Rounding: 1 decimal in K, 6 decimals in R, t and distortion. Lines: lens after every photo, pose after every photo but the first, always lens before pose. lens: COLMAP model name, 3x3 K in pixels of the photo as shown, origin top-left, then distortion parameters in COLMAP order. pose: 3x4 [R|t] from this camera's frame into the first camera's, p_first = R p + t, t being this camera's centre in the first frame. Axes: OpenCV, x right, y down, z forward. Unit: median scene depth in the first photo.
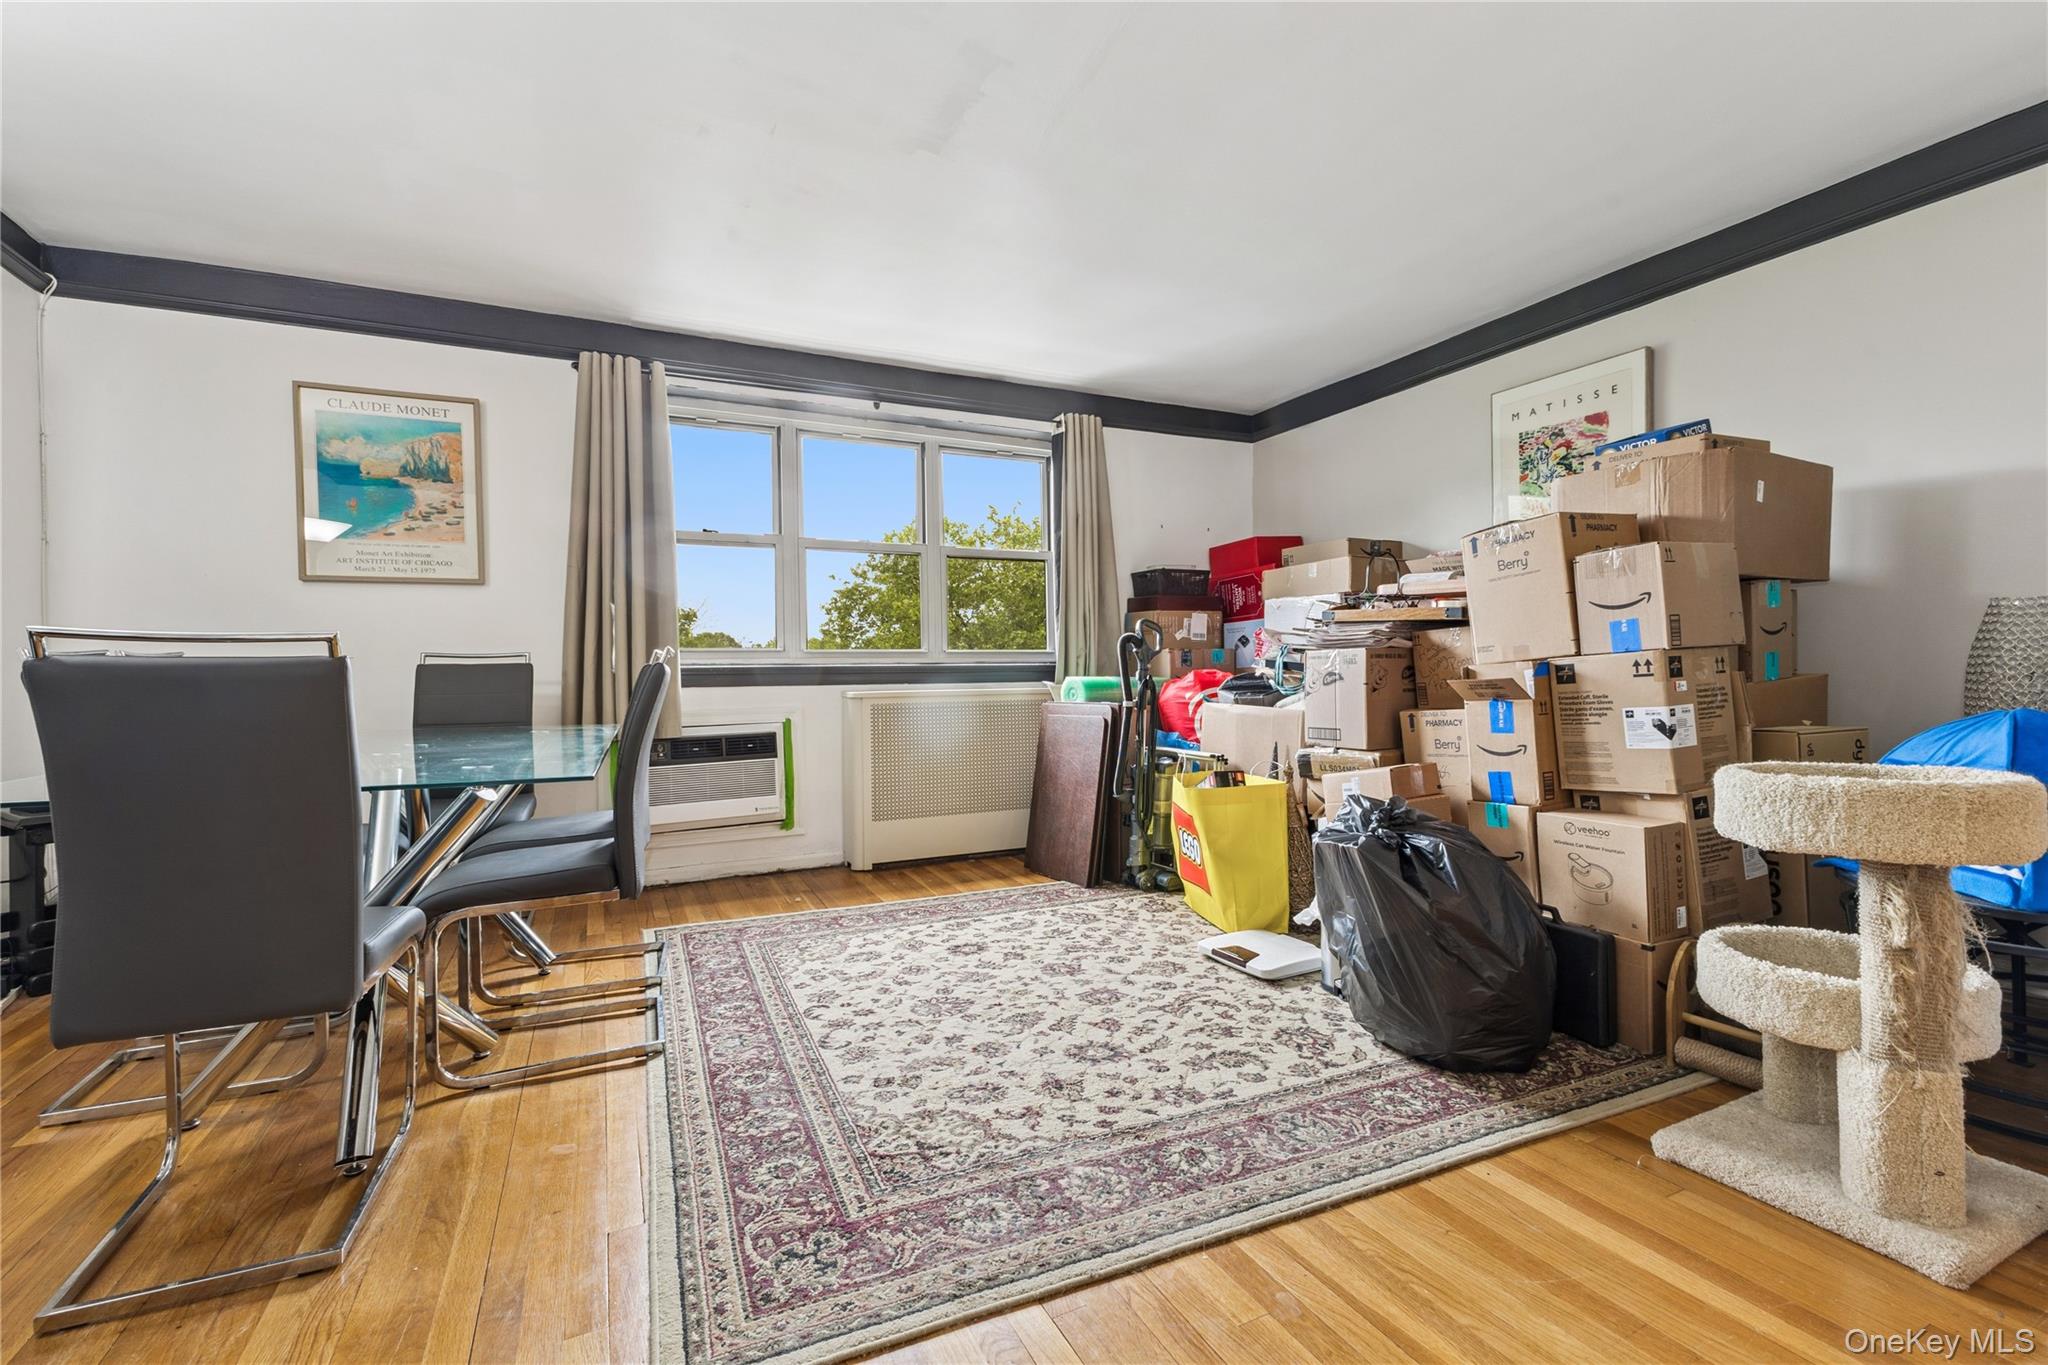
lens RADIAL K [[874.9, 0, 1022.1], [0, 874.9, 678.6], [0, 0, 1]] dist [0.008546, 0.000633]
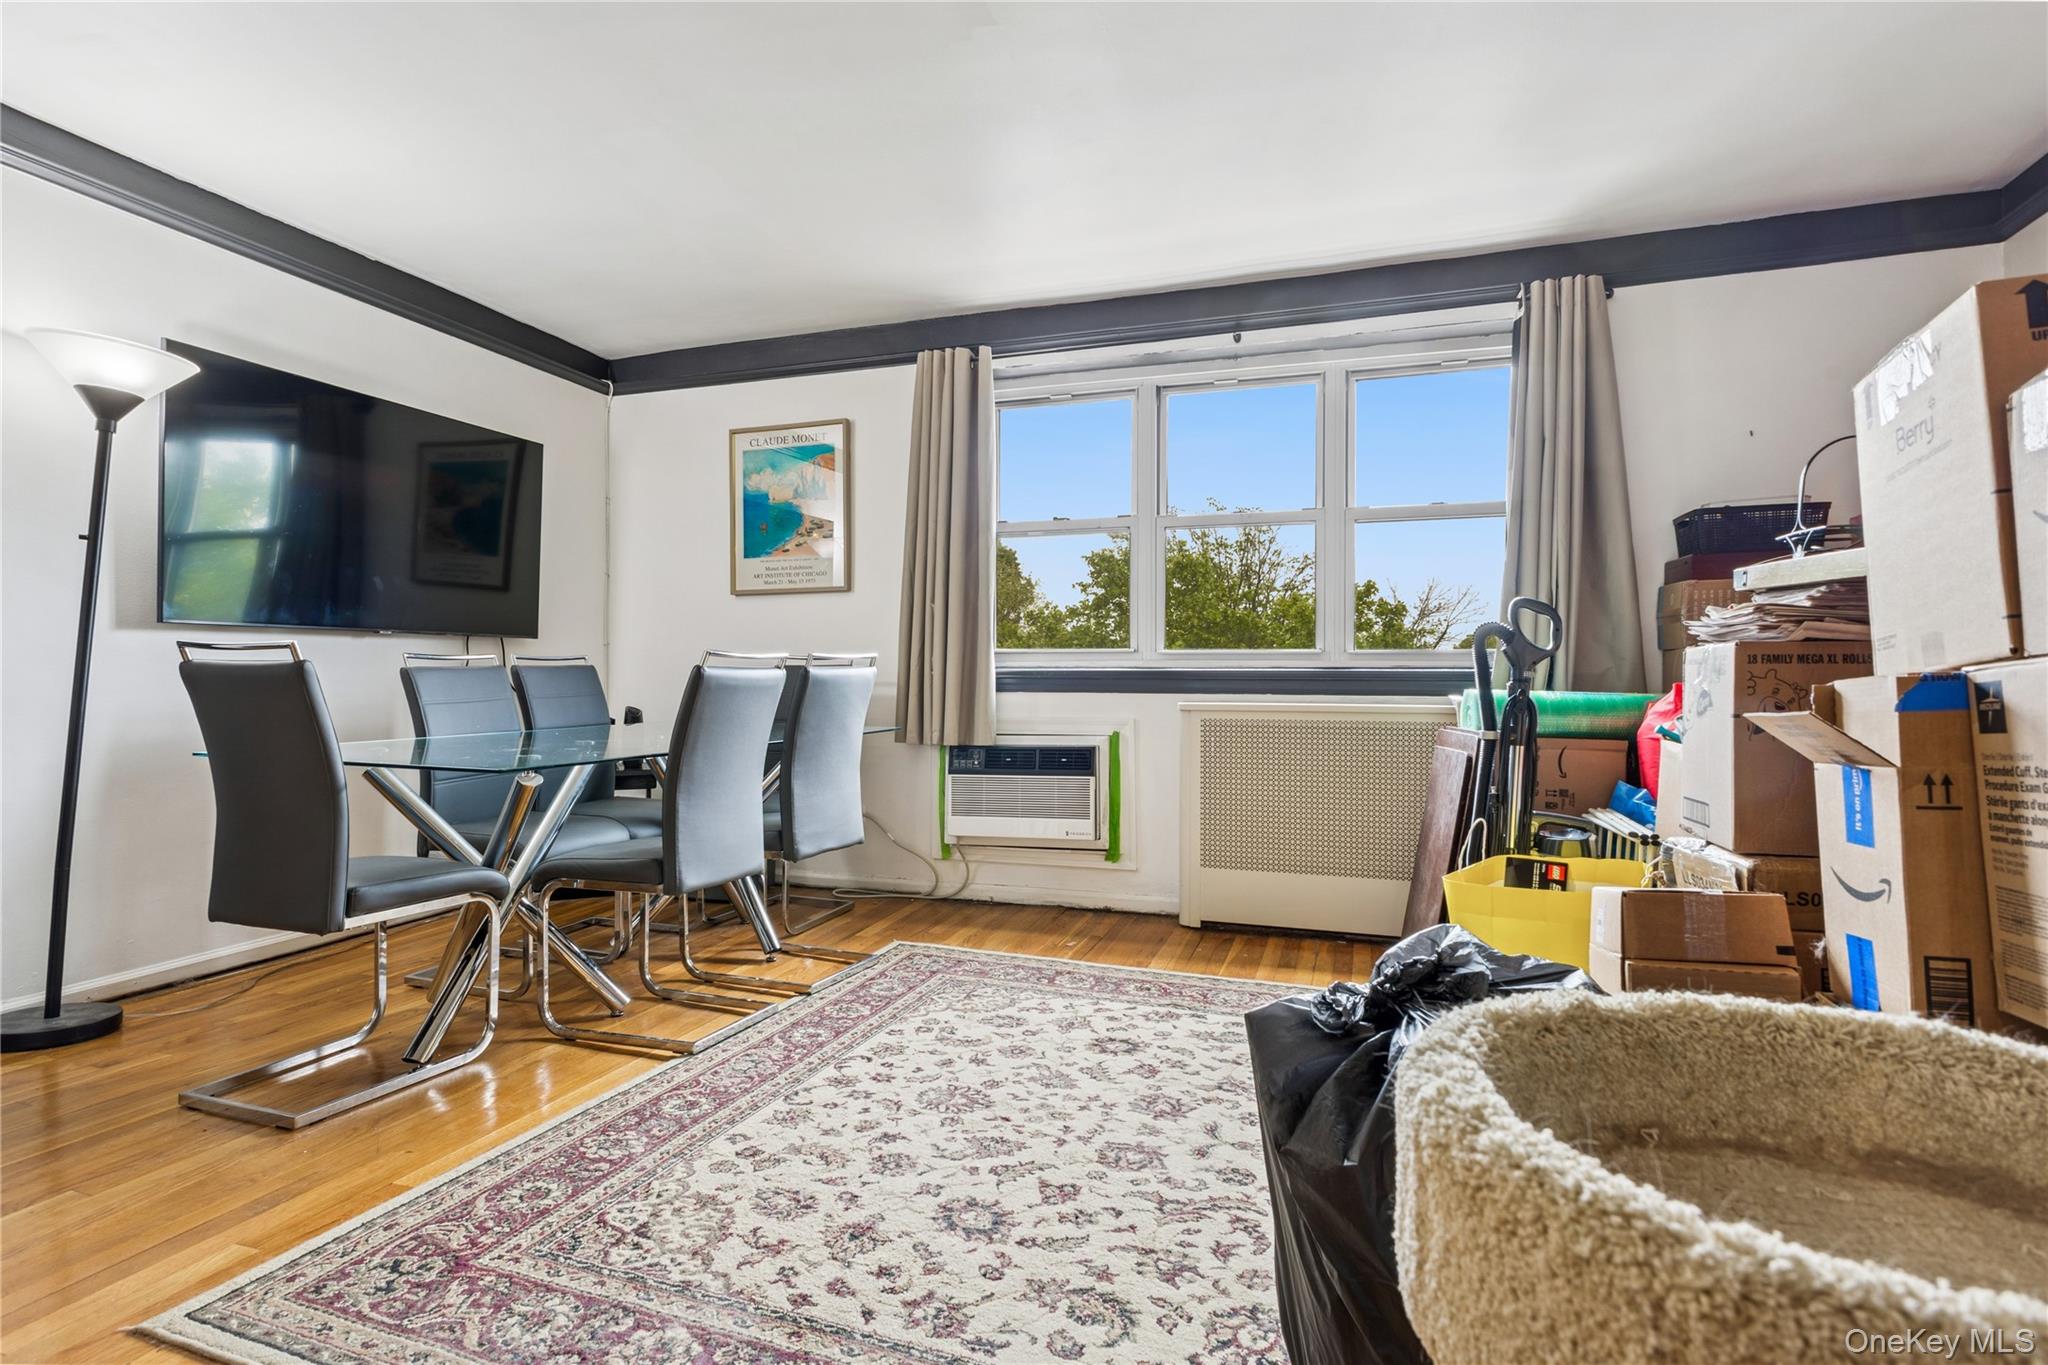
lens RADIAL K [[1019.7, 0, 1007.5], [0, 1019.7, 680.5], [0, 0, 1]] dist [0.013294, -0.001631]
pose [[0.720501, 0.015198, -0.693288, 0.537560], [-0.016953, 0.999847, 0.004299, -0.010027], [0.693247, 0.008656, 0.720648, 0.334351]]
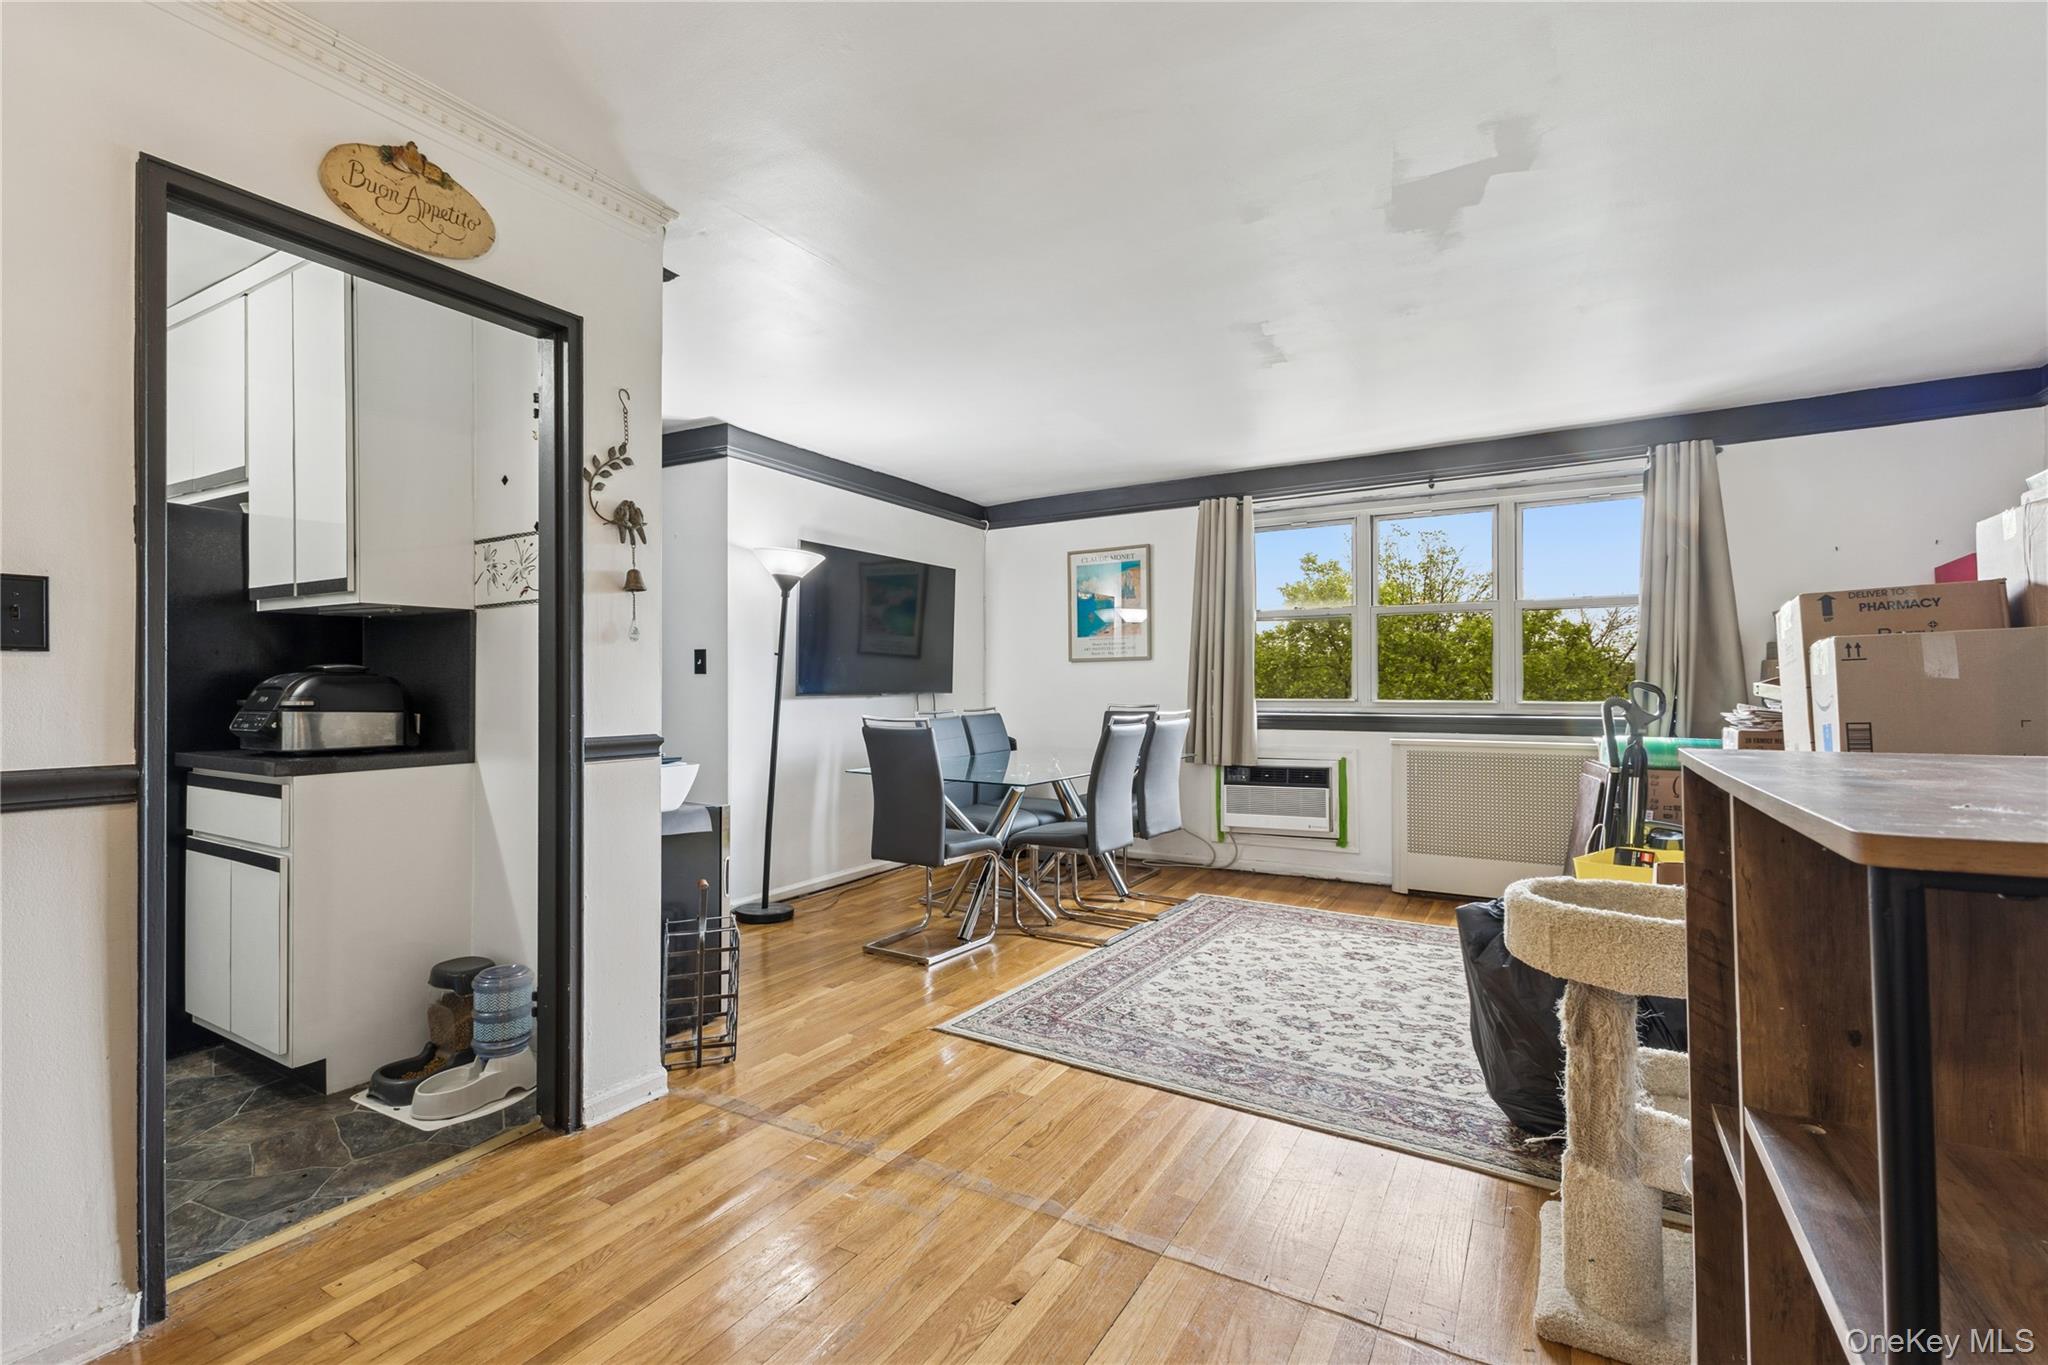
lens RADIAL K [[874.9, 0, 1023.5], [0, 874.9, 686.0], [0, 0, 1]] dist [0.008546, 0.000633]
pose [[0.564669, 0.006313, -0.825293, 0.779988], [-0.011309, 0.999936, -0.000088, -0.078538], [0.825240, 0.009383, 0.564704, -0.112968]]
